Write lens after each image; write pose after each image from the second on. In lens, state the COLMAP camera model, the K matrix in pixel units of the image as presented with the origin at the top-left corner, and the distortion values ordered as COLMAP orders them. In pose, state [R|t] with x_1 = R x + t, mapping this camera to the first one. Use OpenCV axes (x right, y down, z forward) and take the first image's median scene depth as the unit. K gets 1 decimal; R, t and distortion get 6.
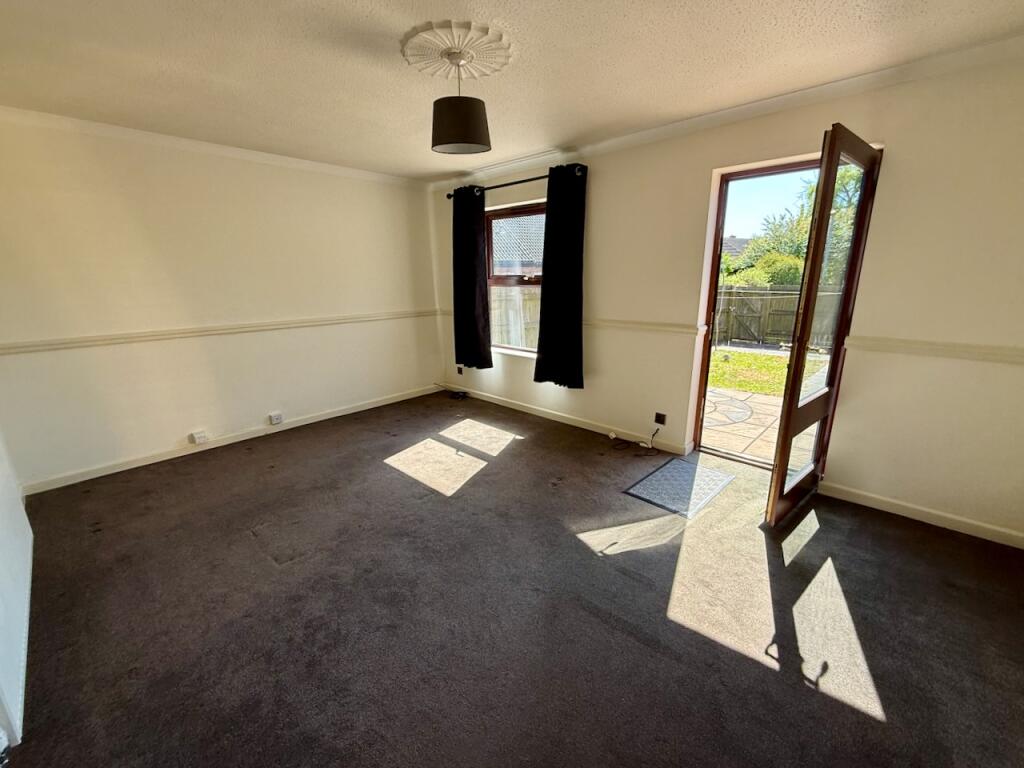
lens RADIAL K [[419.2, 0, 512.0], [0, 419.2, 384.0], [0, 0, 1]] dist [-0.000445, 0.000200]
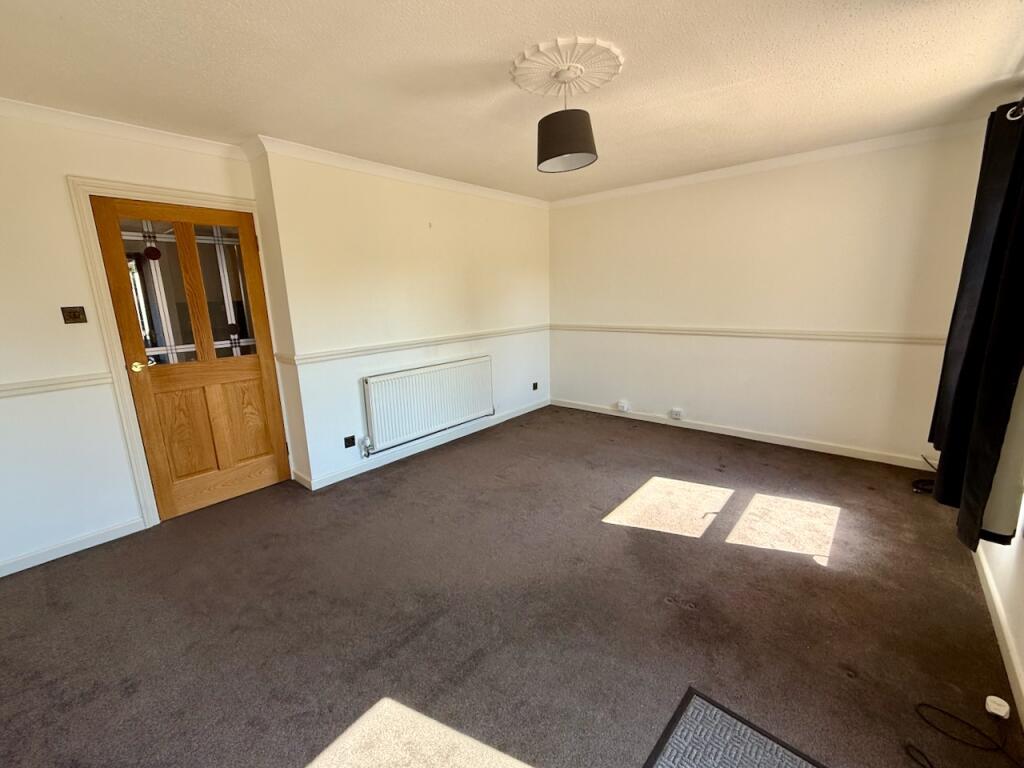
lens RADIAL K [[419.2, 0, 512.0], [0, 419.2, 384.0], [0, 0, 1]] dist [-0.000445, 0.000200]
pose [[0.025397, 0.216054, -0.976051, 0.535665], [-0.213556, 0.955000, 0.205838, -0.140086], [0.976601, 0.203214, 0.070394, 0.494600]]
